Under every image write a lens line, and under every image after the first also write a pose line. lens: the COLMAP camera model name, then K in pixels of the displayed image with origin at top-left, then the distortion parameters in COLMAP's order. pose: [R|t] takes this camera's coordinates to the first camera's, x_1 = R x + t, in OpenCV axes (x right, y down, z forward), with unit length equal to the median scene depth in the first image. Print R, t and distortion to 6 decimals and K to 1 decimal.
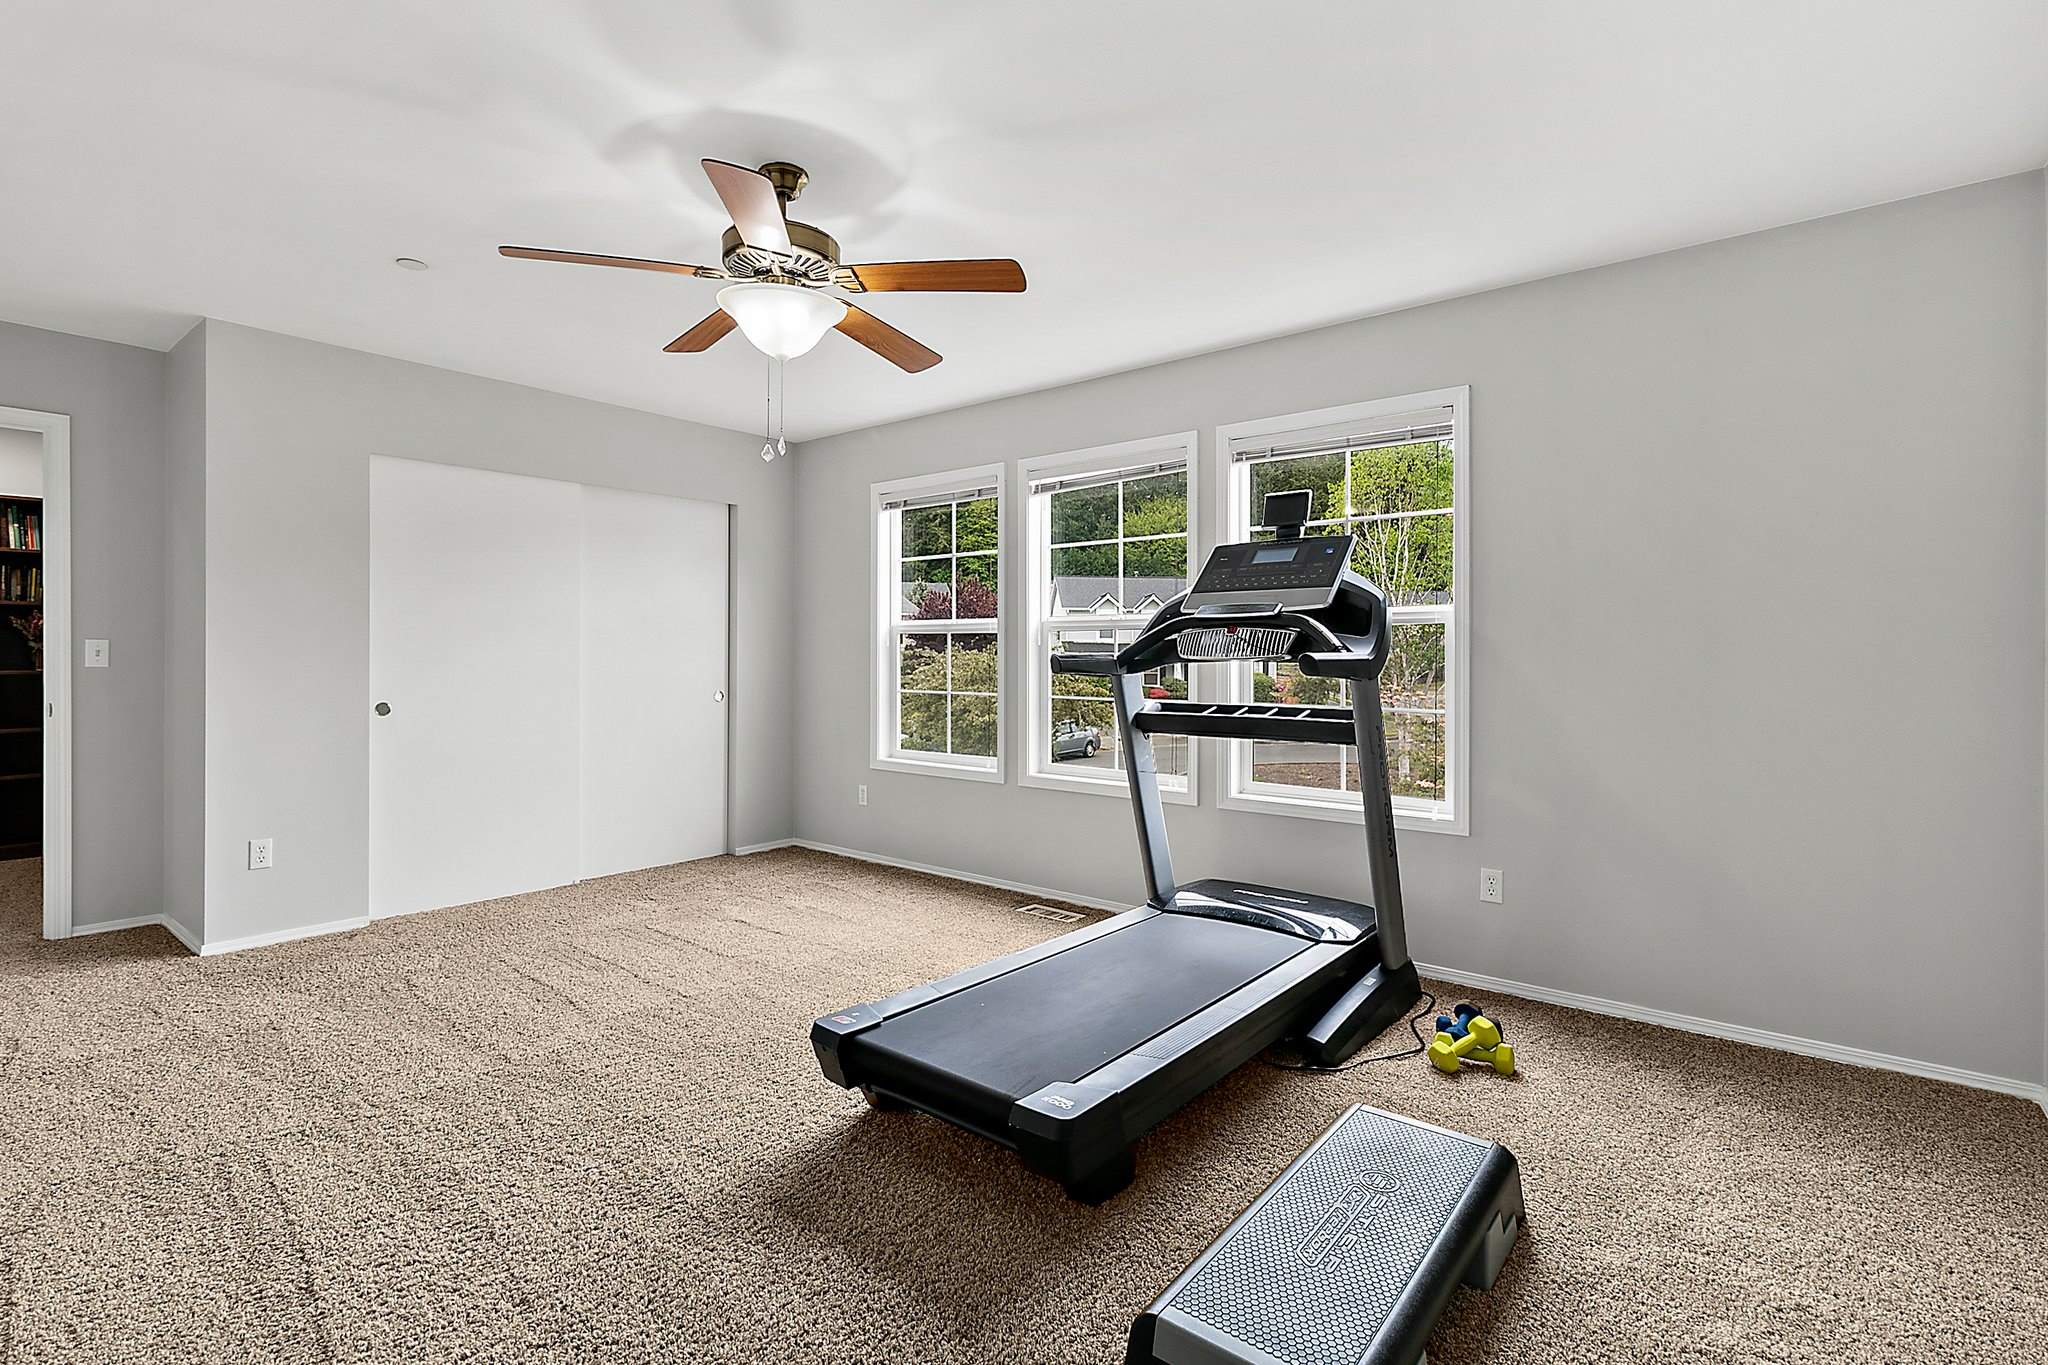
lens RADIAL K [[956.3, 0, 1025.2], [0, 956.3, 634.6], [0, 0, 1]] dist [0.001661, 0.000014]
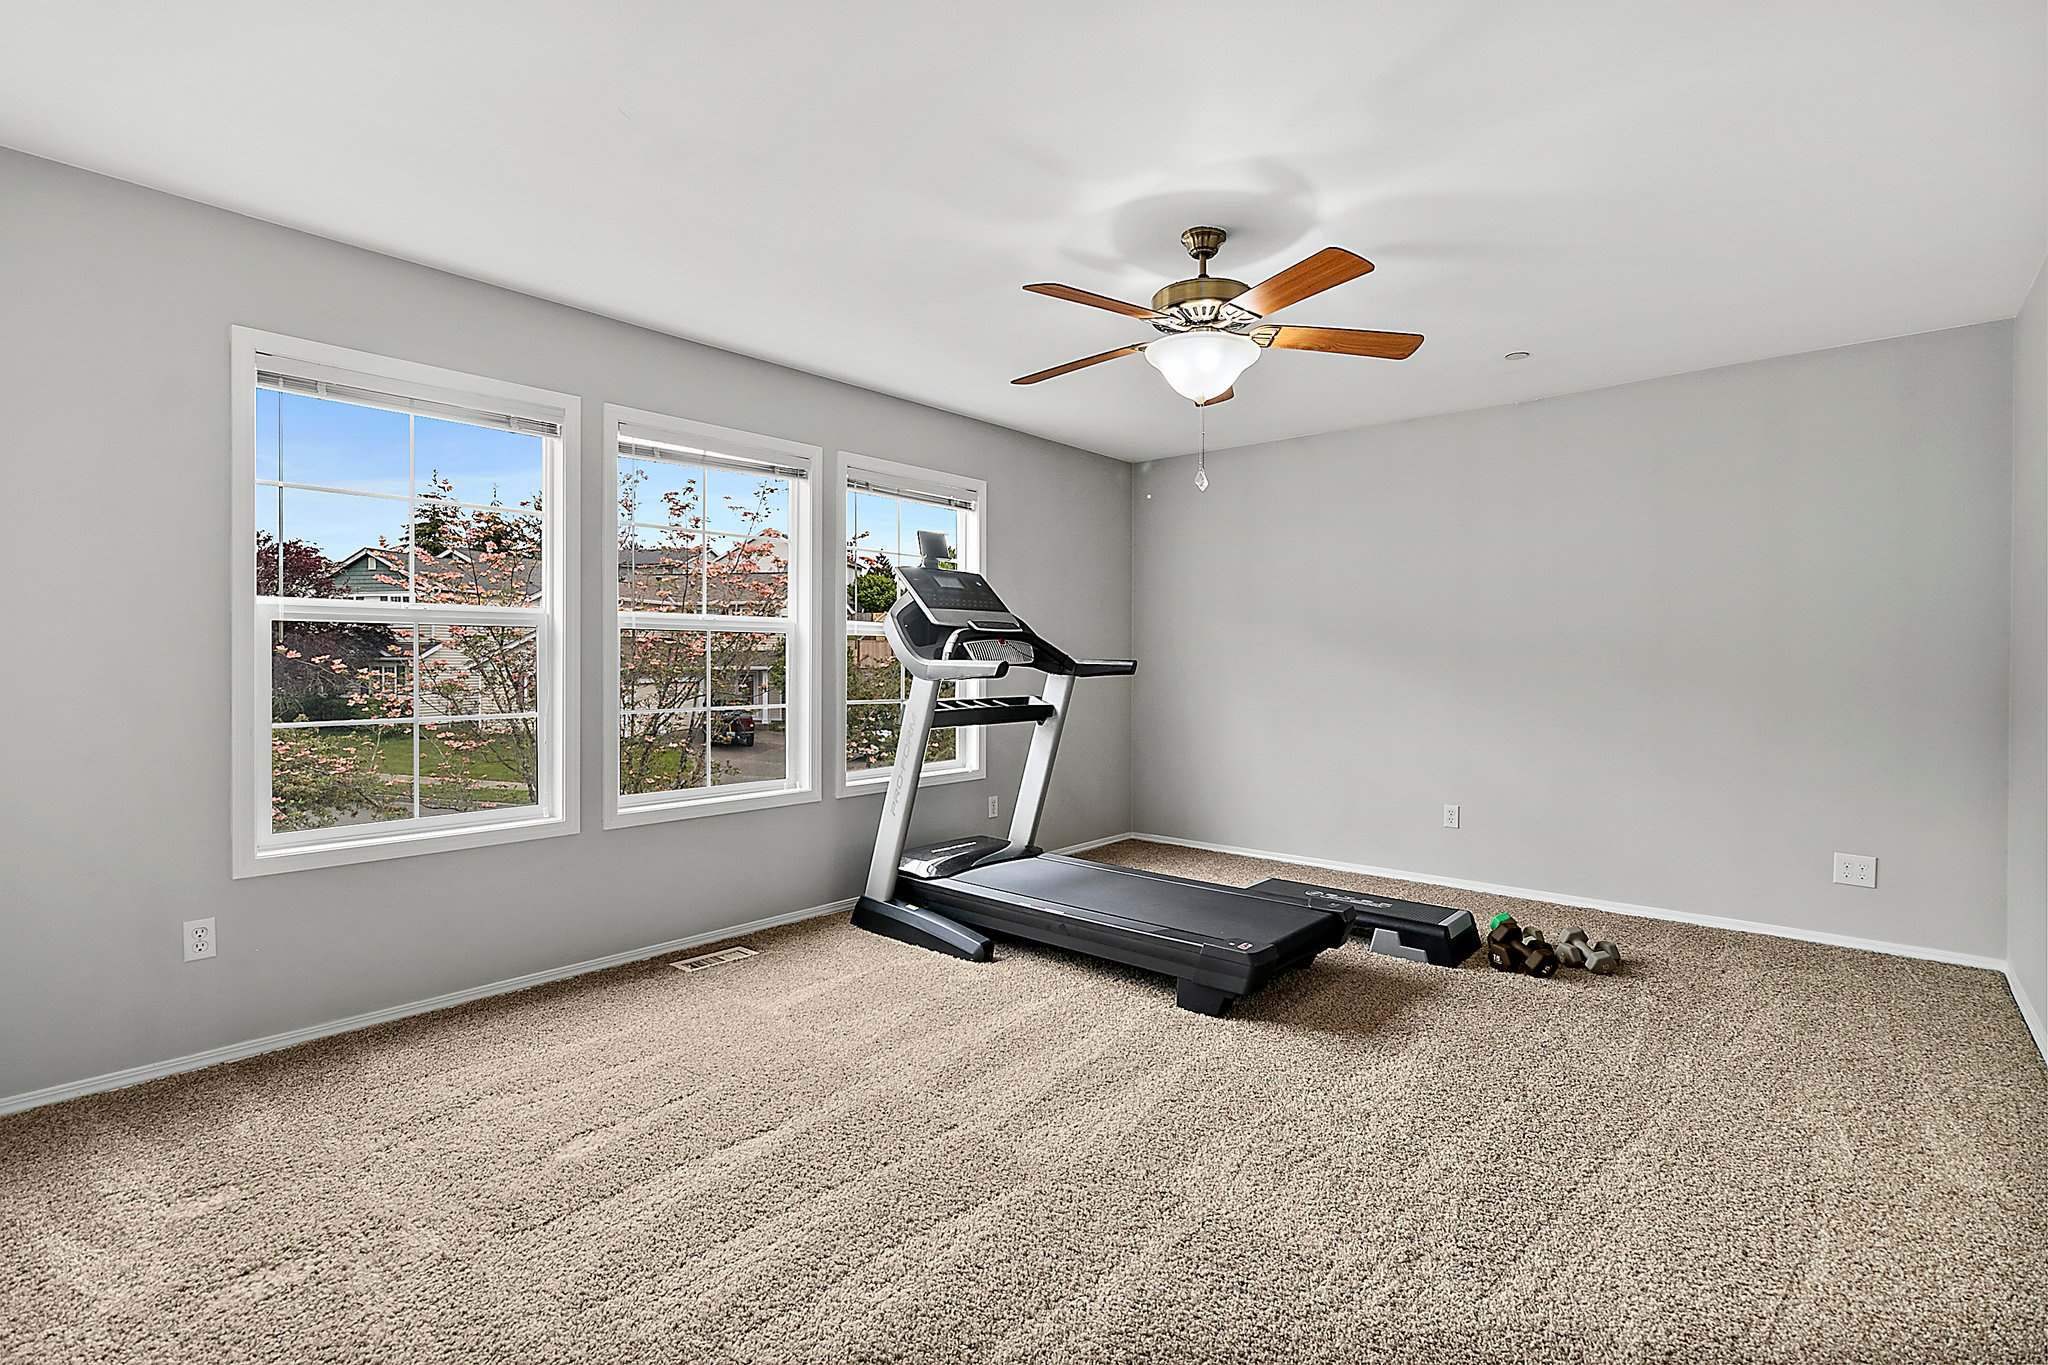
lens RADIAL K [[956.3, 0, 1025.2], [0, 956.3, 634.6], [0, 0, 1]] dist [0.001661, 0.000014]
pose [[0.047338, 0.026387, 0.998530, -0.936499], [-0.019335, 0.999488, -0.025496, 0.017870], [-0.998692, -0.018099, 0.047824, 0.776958]]
